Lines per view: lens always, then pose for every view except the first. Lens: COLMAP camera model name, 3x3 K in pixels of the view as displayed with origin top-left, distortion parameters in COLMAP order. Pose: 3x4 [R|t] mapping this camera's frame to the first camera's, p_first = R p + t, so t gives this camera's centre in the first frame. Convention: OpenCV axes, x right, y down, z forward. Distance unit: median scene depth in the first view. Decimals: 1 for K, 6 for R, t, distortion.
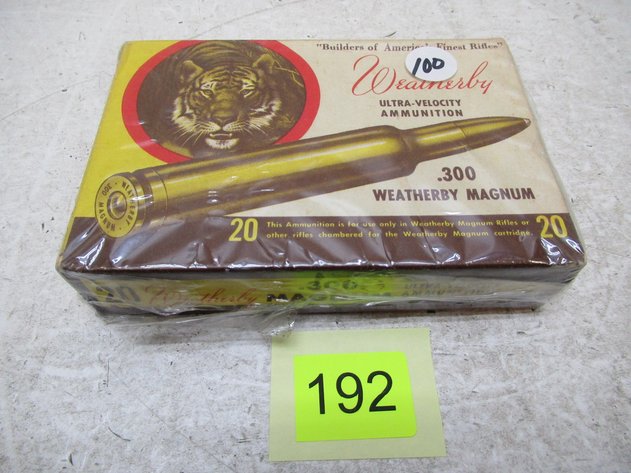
lens RADIAL K [[478.1, 0, 314.7], [0, 478.1, 234.8], [0, 0, 1]] dist [-0.005231, 0.001454]
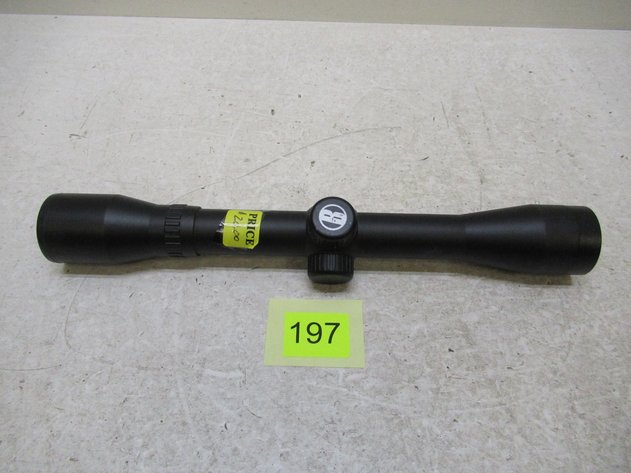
lens RADIAL K [[478.1, 0, 314.8], [0, 478.1, 240.6], [0, 0, 1]] dist [-0.005231, 0.001454]
pose [[0.998087, 0.054961, -0.028314, -0.175605], [-0.058006, 0.990926, -0.121251, 0.022688], [0.021393, 0.122661, 0.992218, -0.598324]]
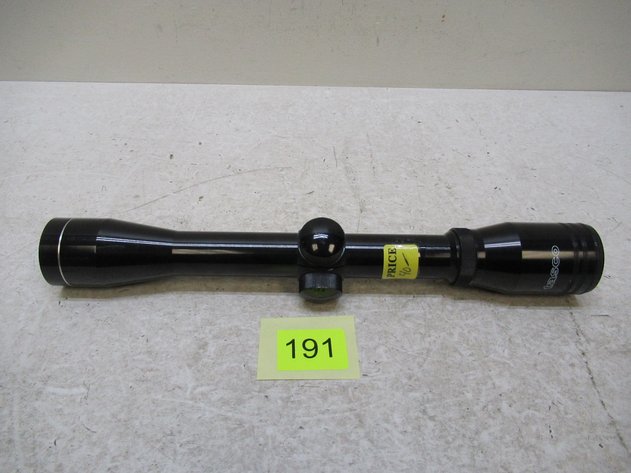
lens RADIAL K [[478.1, 0, 320.1], [0, 478.1, 233.2], [0, 0, 1]] dist [-0.005231, 0.001454]
pose [[0.999655, 0.023553, 0.011602, 0.268168], [-0.018782, 0.950267, -0.310870, 0.258368], [-0.018347, 0.310545, 0.950382, -0.597613]]
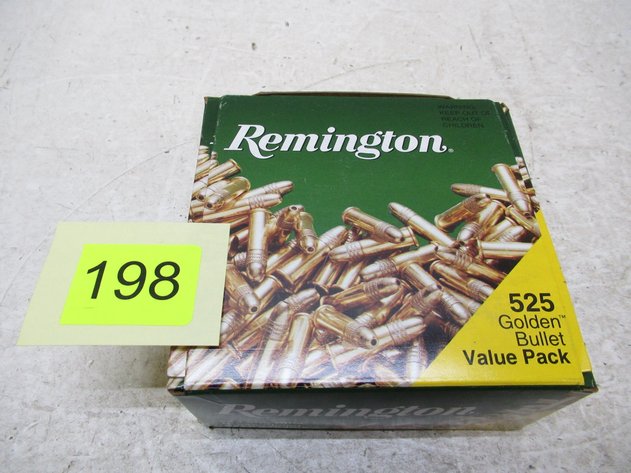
lens RADIAL K [[478.1, 0, 311.2], [0, 478.1, 238.1], [0, 0, 1]] dist [-0.005231, 0.001454]
pose [[0.999916, 0.012481, -0.003579, -0.249782], [-0.012551, 0.999714, -0.020360, -0.114988], [0.003324, 0.020403, 0.999786, -0.142909]]
